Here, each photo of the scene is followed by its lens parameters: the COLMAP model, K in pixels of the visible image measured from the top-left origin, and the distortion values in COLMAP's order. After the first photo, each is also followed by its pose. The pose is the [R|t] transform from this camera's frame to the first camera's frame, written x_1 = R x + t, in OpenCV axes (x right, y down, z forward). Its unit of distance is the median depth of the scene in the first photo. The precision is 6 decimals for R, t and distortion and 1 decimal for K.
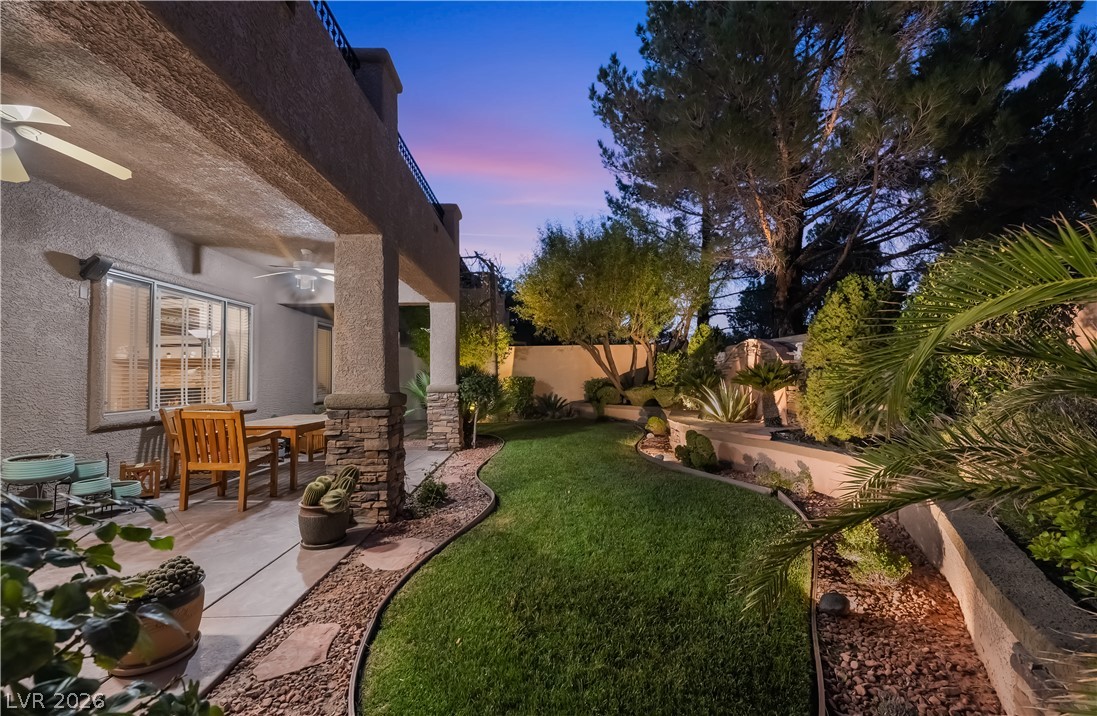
lens RADIAL K [[450.2, 0, 546.7], [0, 450.2, 357.3], [0, 0, 1]] dist [-0.000374, -0.000144]
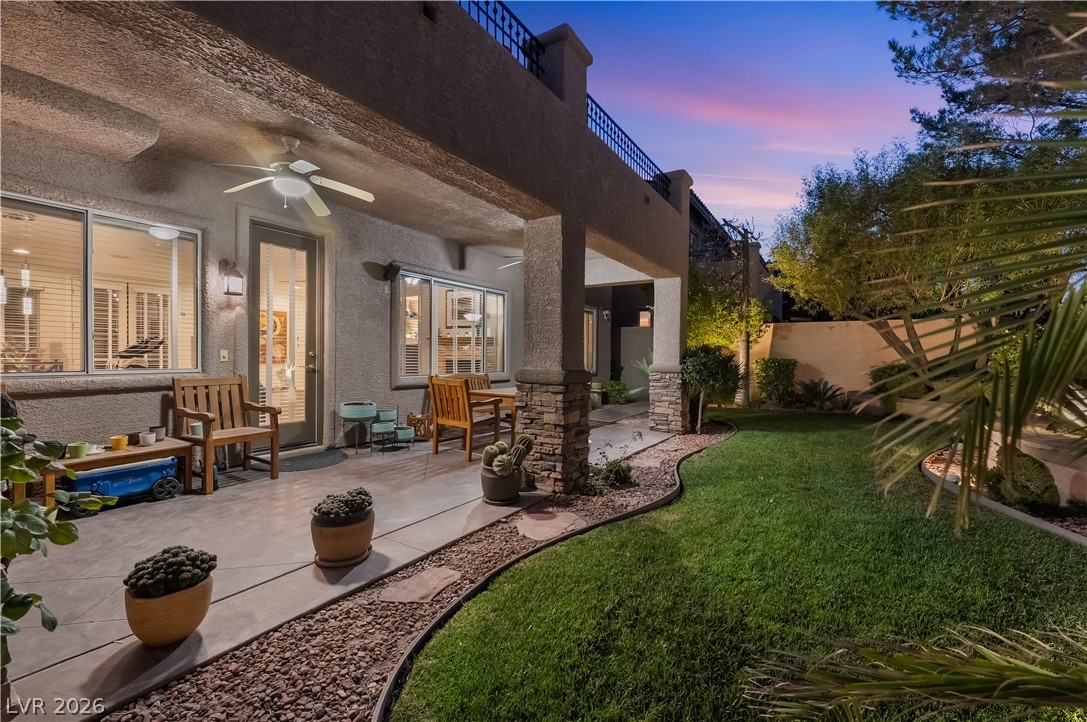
lens RADIAL K [[448.3, 0, 548.9], [0, 448.3, 361.2], [0, 0, 1]] dist [0.001424, -0.000689]
pose [[0.828066, 0.030005, -0.559827, 0.164476], [0.000801, 0.998502, 0.054702, 0.002382], [0.560630, -0.045746, 0.826802, 0.114485]]
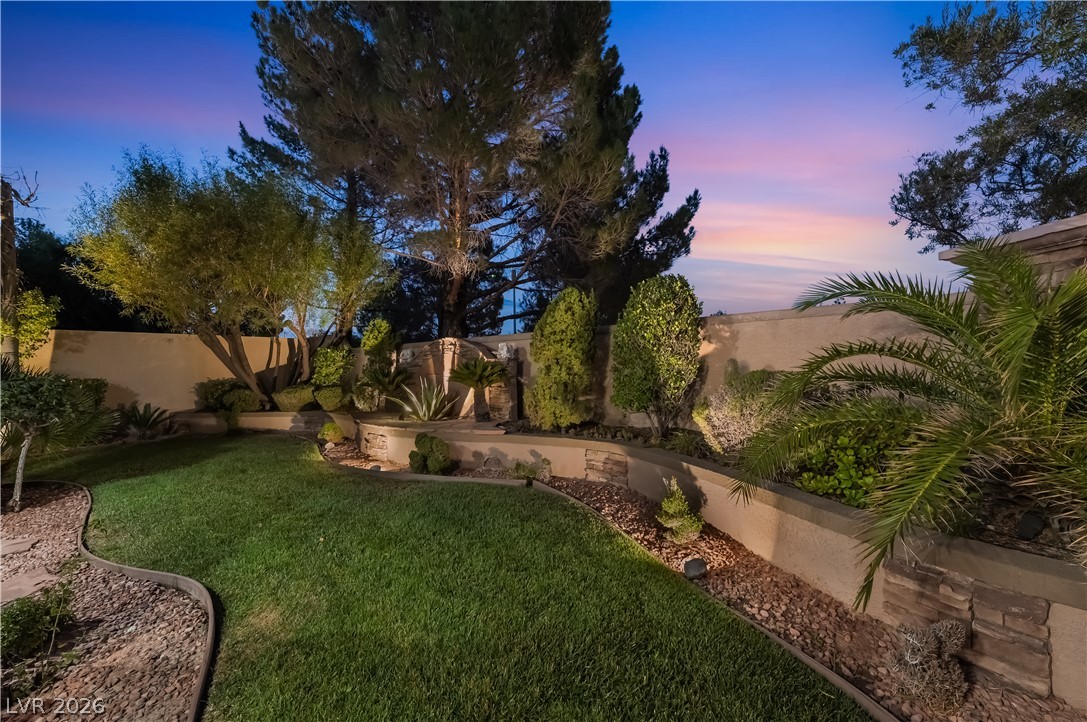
lens RADIAL K [[440.5, 0, 543.5], [0, 440.5, 361.0], [0, 0, 1]] dist [0.000132, -0.000459]
pose [[0.657598, 0.013222, 0.753253, -0.248413], [-0.020993, 0.999779, 0.000779, 0.011388], [-0.753076, -0.016325, 0.657731, 0.287546]]
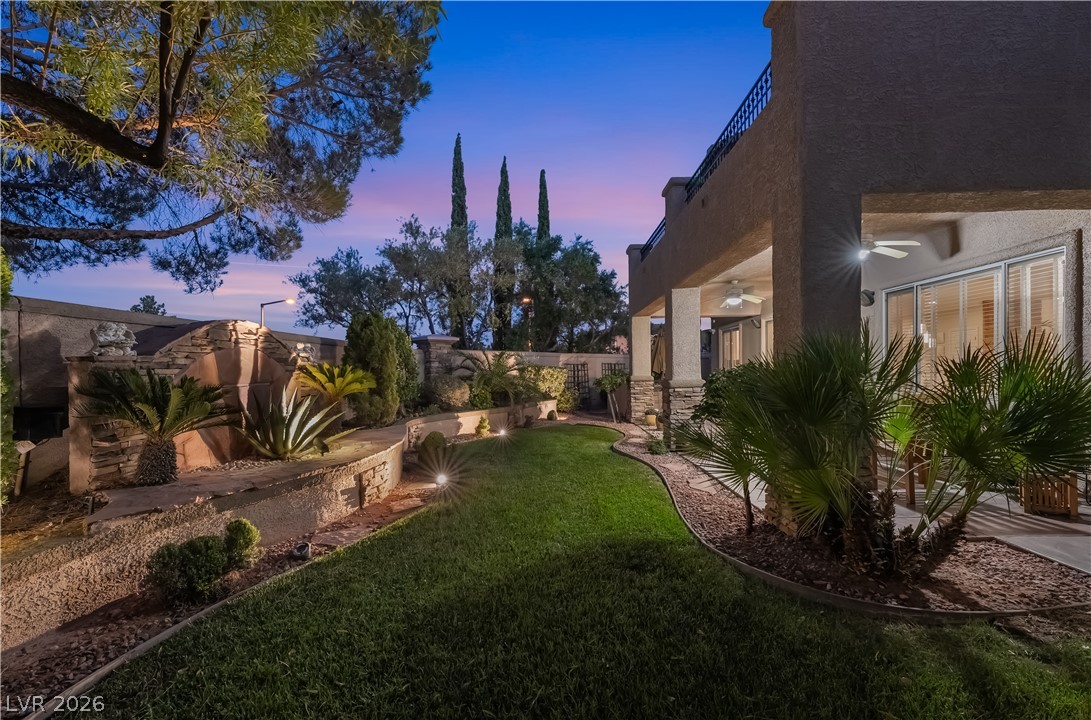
lens RADIAL K [[453.4, 0, 538.9], [0, 453.4, 373.1], [0, 0, 1]] dist [-0.000334, -0.000331]
pose [[-0.997213, 0.025431, 0.070142, 0.028564], [0.022860, 0.999045, -0.037223, 0.098631], [-0.071022, -0.035516, -0.996842, 2.531410]]
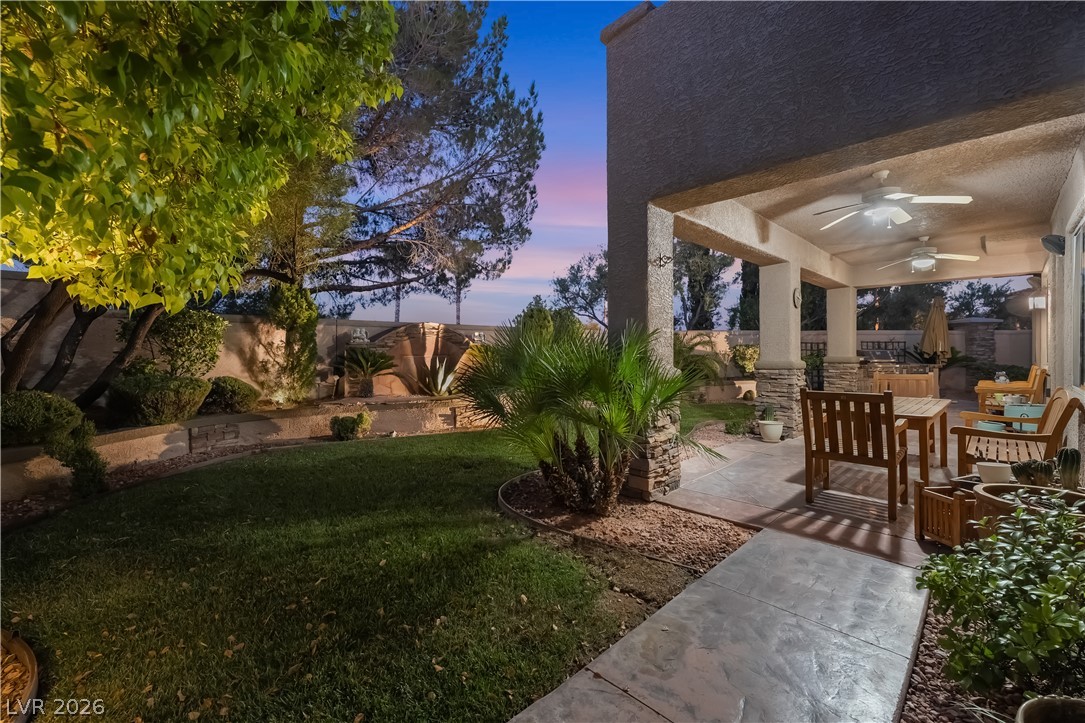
lens RADIAL K [[441.2, 0, 542.0], [0, 441.2, 351.1], [0, 0, 1]] dist [0.000489, -0.000247]
pose [[-0.671112, 0.014269, 0.741219, -0.912644], [-0.018914, 0.999160, -0.036360, 0.109239], [-0.741115, -0.038421, -0.670278, 2.467554]]
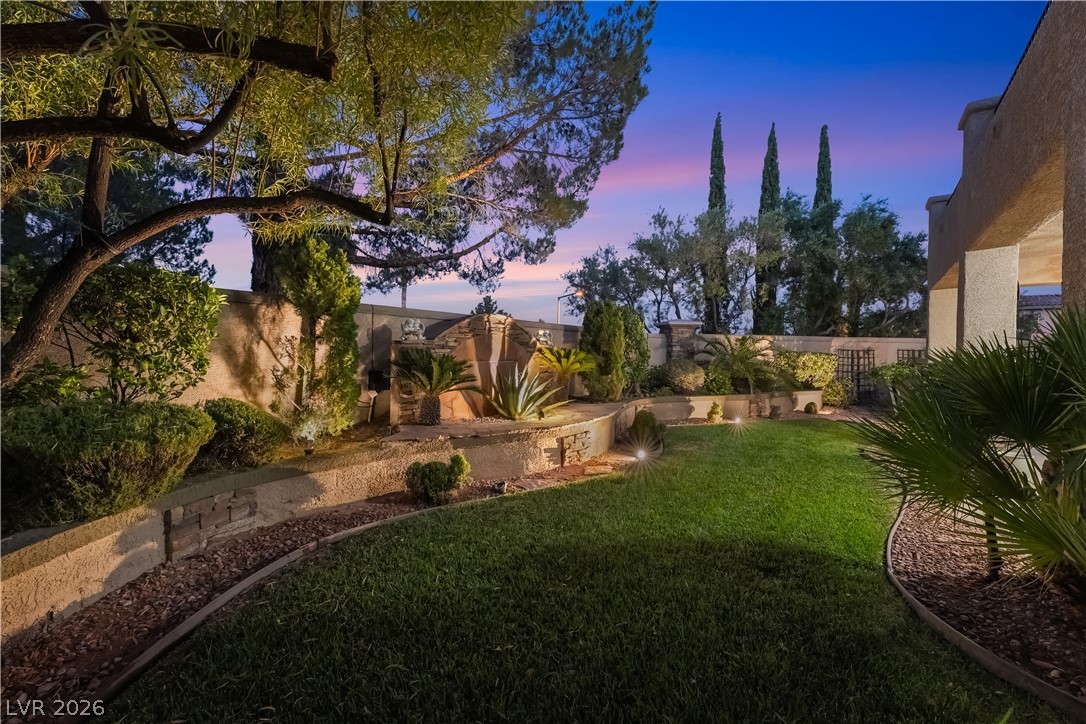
lens RADIAL K [[440.1, 0, 543.0], [0, 440.1, 362.0], [0, 0, 1]] dist [0.000132, -0.000459]
pose [[-0.785135, -0.003964, 0.619312, -0.169799], [-0.024501, 0.999395, -0.024664, 0.101794], [-0.618839, -0.034539, -0.784758, 2.516329]]
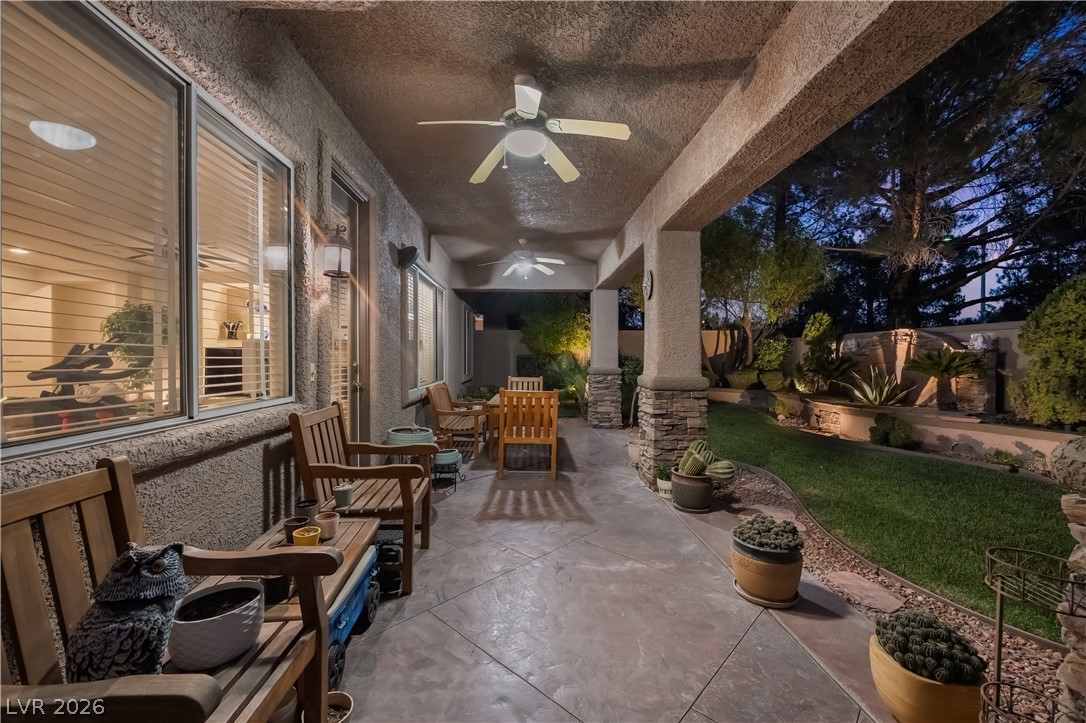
lens RADIAL K [[440.1, 0, 543.0], [0, 440.1, 361.5], [0, 0, 1]] dist [0.000132, -0.000459]
pose [[0.999856, 0.013867, 0.009826, -0.654986], [-0.014345, 0.998626, 0.050398, -0.005474], [-0.009114, -0.050532, 0.998681, -0.064188]]
